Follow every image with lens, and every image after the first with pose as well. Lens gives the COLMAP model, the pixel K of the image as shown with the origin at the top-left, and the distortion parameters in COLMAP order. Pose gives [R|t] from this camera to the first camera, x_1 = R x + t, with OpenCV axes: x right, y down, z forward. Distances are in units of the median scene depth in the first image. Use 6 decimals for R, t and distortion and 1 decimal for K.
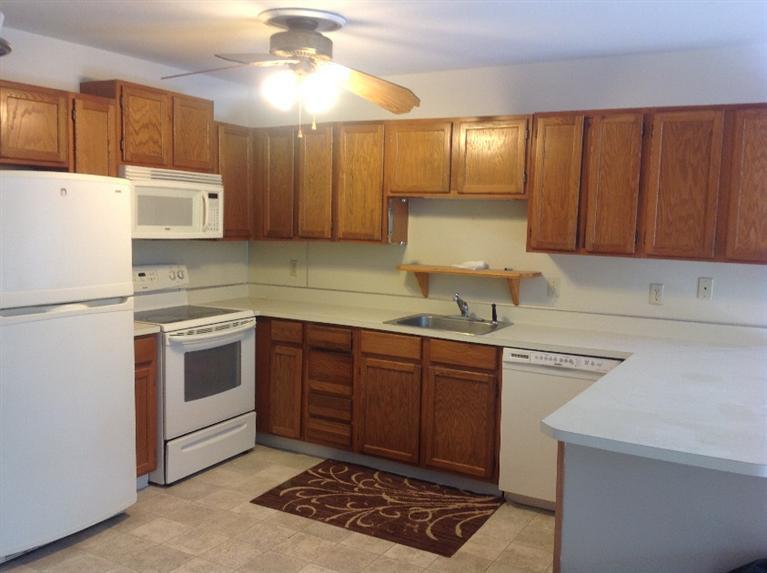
lens RADIAL K [[717.4, 0, 387.3], [0, 717.4, 289.7], [0, 0, 1]] dist [0.185983, -0.427677]
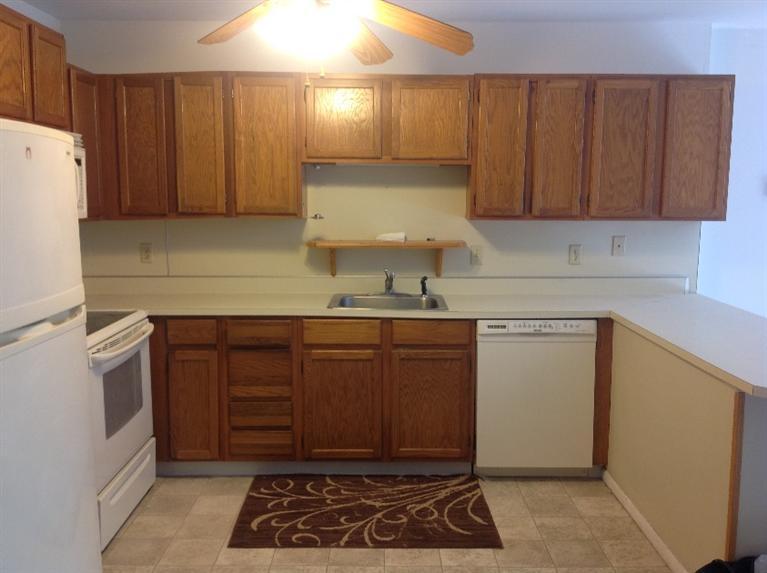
lens RADIAL K [[717.4, 0, 387.3], [0, 717.4, 289.7], [0, 0, 1]] dist [0.185983, -0.427677]
pose [[0.870391, -0.087798, 0.484471, -0.378662], [0.069758, 0.996037, 0.055179, -0.020109], [-0.487395, -0.014232, 0.873066, 0.210528]]
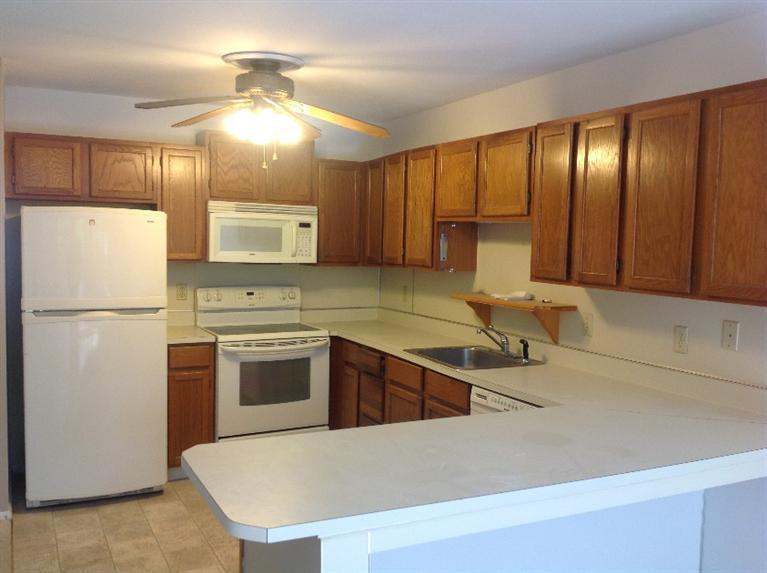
lens RADIAL K [[717.4, 0, 387.3], [0, 717.4, 289.7], [0, 0, 1]] dist [0.185983, -0.427677]
pose [[0.834994, 0.031295, -0.549368, 0.528263], [-0.056292, 0.998002, -0.028707, -0.006950], [0.547372, 0.054895, 0.835087, 0.172561]]
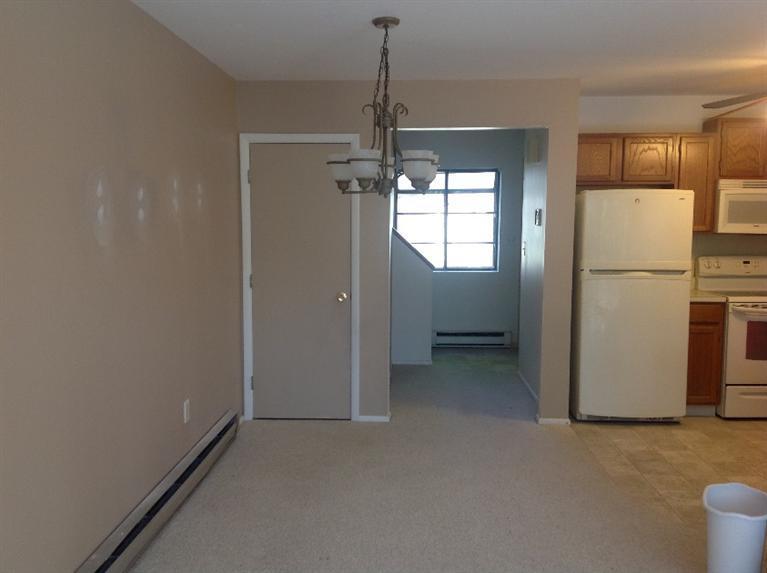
lens RADIAL K [[717.4, 0, 387.3], [0, 717.4, 289.7], [0, 0, 1]] dist [0.185983, -0.427677]
pose [[0.463090, 0.065517, -0.883886, 0.565326], [-0.083063, 0.996083, 0.030315, 0.044865], [0.882410, 0.059380, 0.466718, -0.173471]]
